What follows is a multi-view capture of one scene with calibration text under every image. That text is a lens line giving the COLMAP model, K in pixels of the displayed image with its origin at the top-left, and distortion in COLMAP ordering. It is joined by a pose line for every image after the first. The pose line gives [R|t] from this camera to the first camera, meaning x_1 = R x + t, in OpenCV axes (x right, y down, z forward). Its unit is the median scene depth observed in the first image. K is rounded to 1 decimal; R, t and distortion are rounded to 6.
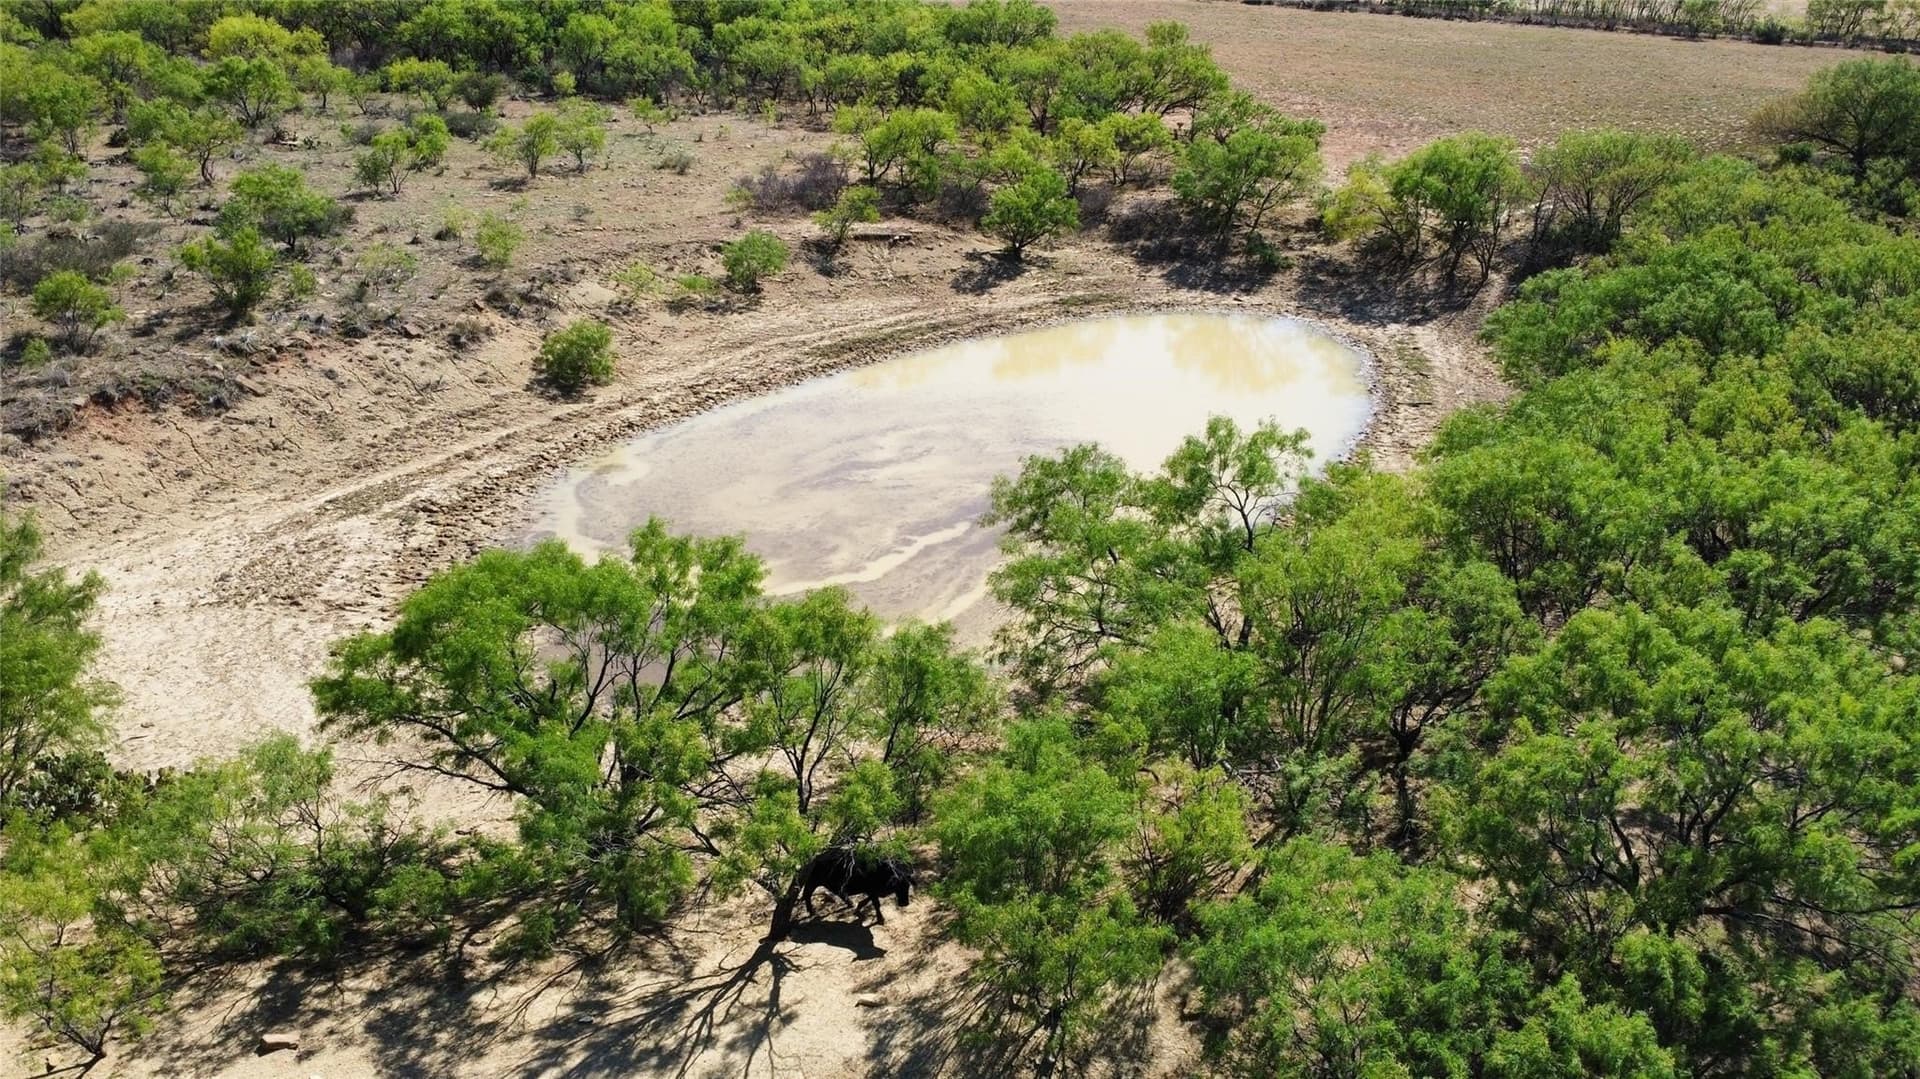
lens RADIAL K [[1449.9, 0, 959.9], [0, 1449.9, 539.2], [0, 0, 1]] dist [-0.000879, 0.002611]
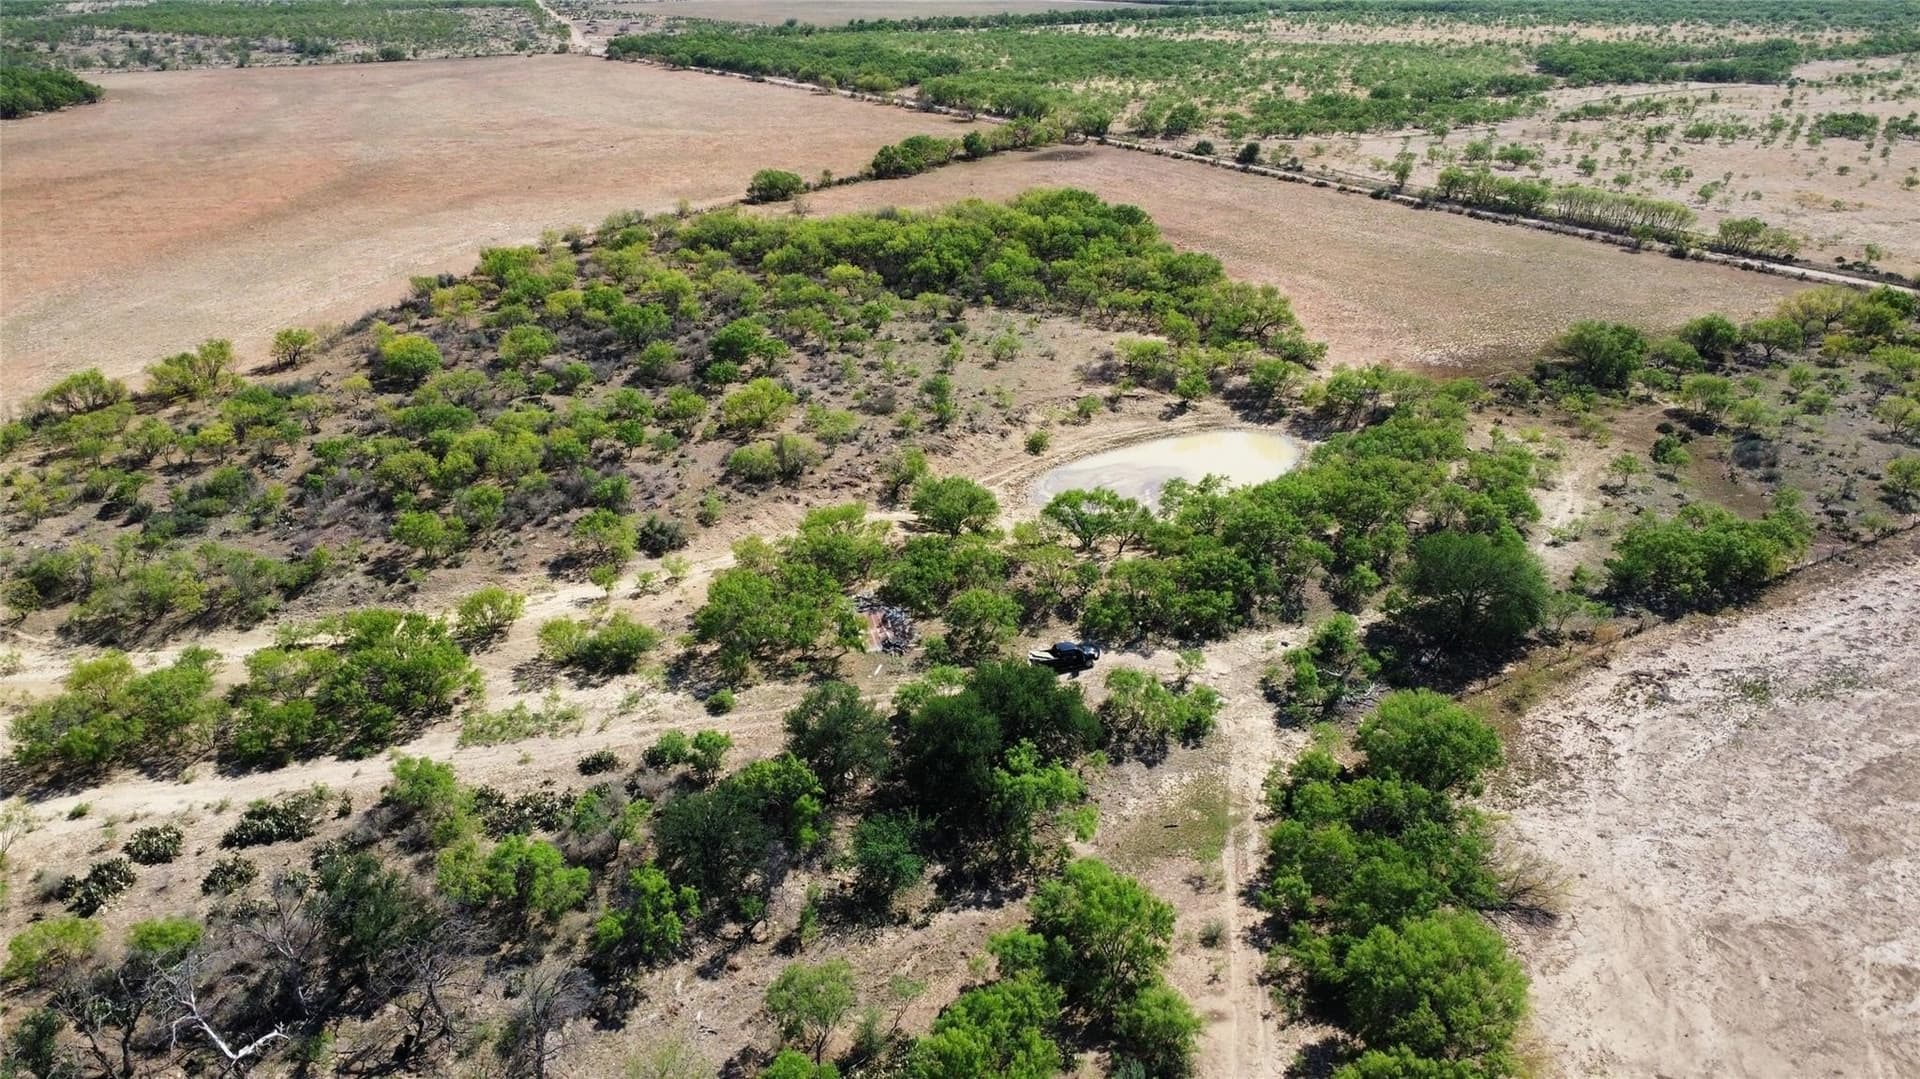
lens RADIAL K [[1449.9, 0, 958.9], [0, 1449.9, 539.2], [0, 0, 1]] dist [-0.000879, 0.002611]
pose [[0.988023, 0.059482, -0.142380, 0.024626], [-0.061936, 0.997997, -0.012861, 0.113197], [0.141329, 0.021526, 0.989729, -1.750812]]
